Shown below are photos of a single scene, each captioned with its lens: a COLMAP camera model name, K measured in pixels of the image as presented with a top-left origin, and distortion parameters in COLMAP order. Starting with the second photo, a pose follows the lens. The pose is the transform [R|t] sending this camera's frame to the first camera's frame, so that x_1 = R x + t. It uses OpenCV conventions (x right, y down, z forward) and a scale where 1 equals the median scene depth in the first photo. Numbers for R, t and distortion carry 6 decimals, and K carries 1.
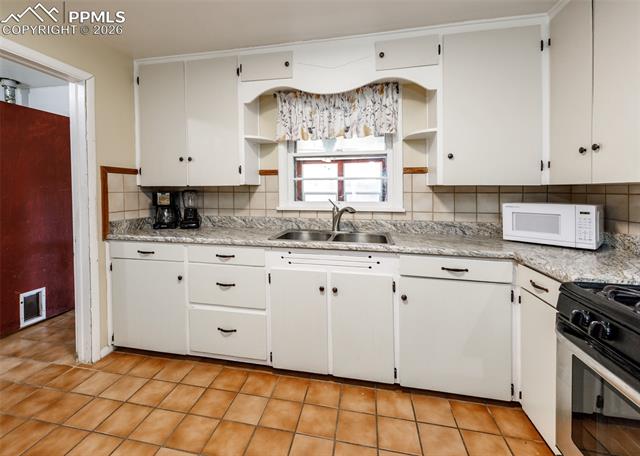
lens RADIAL K [[282.9, 0, 300.6], [0, 282.9, 192.7], [0, 0, 1]] dist [0.005246, -0.000449]
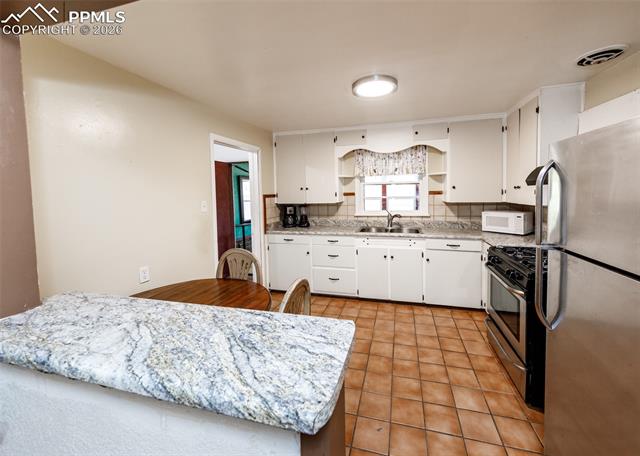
lens RADIAL K [[250.5, 0, 326.3], [0, 250.5, 207.1], [0, 0, 1]] dist [0.003146, -0.000681]
pose [[0.997501, -0.017610, -0.068418, -0.180431], [0.020916, 0.998633, 0.047906, -0.083589], [0.067481, -0.049218, 0.996506, -0.647693]]
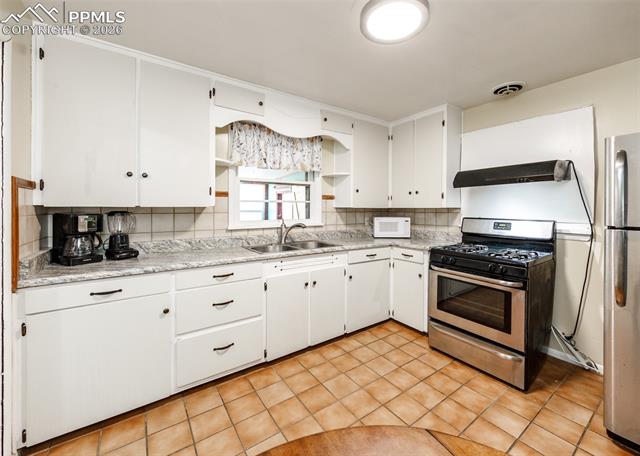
lens RADIAL K [[271.2, 0, 332.2], [0, 271.2, 209.2], [0, 0, 1]] dist [0.002758, 0.000061]
pose [[0.658262, -0.000777, 0.752788, -0.710295], [0.005955, 0.999974, -0.004175, -0.010323], [-0.752765, 0.007231, 0.658250, 0.045320]]
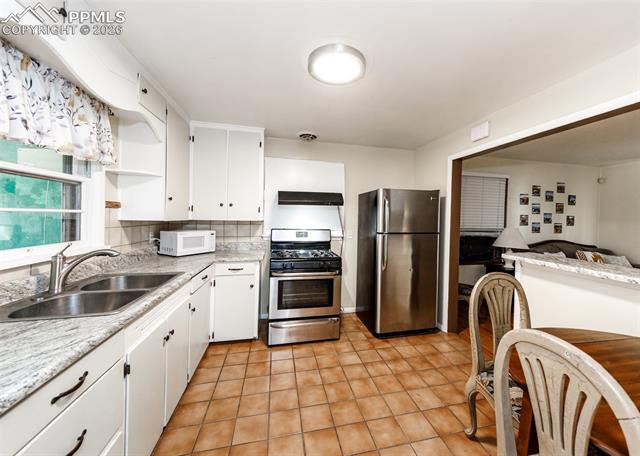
lens RADIAL K [[250.5, 0, 342.0], [0, 250.5, 220.9], [0, 0, 1]] dist [0.003146, -0.000681]
pose [[-0.461180, -0.018972, 0.887104, -0.772873], [-0.007365, 0.999819, 0.017554, -0.047366], [-0.887276, 0.001562, -0.461236, 0.757479]]
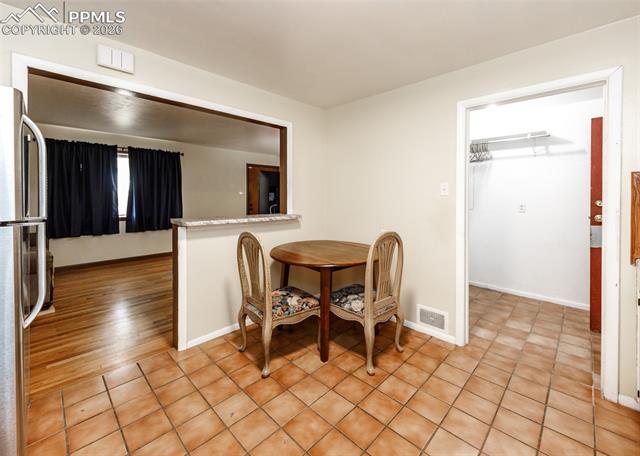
lens RADIAL K [[271.2, 0, 320.7], [0, 271.2, 195.8], [0, 0, 1]] dist [0.002758, 0.000061]
pose [[-0.523769, 0.001283, -0.851860, 0.441185], [-0.015055, 0.999829, 0.010763, -0.019405], [0.851727, 0.018462, -0.523660, 0.683880]]
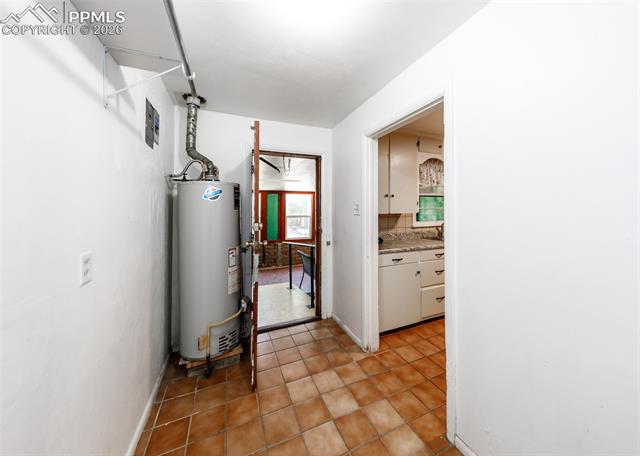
lens RADIAL K [[227.6, 0, 318.6], [0, 227.6, 207.0], [0, 0, 1]] dist [0.009491, 0.000087]
pose [[0.810035, 0.002950, 0.586374, -1.591806], [0.016071, 0.999500, -0.027231, -0.035958], [-0.586161, 0.031482, 0.809583, 0.282356]]
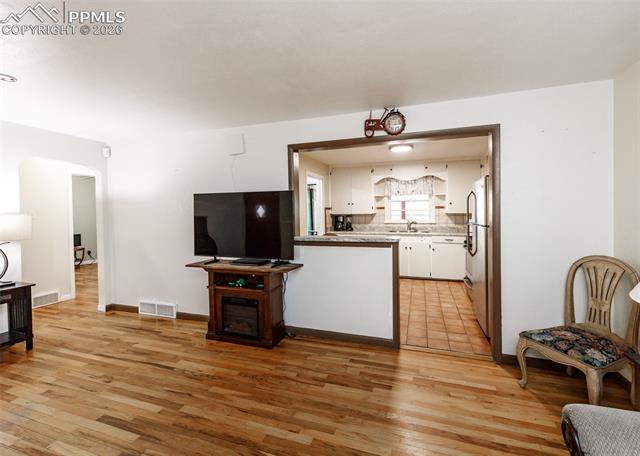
lens RADIAL K [[271.2, 0, 333.0], [0, 271.2, 216.5], [0, 0, 1]] dist [0.002758, 0.000061]
pose [[0.995910, -0.009668, -0.089833, -0.387975], [0.010217, 0.999932, 0.005651, -0.018069], [0.089773, -0.006545, 0.995941, -1.731878]]
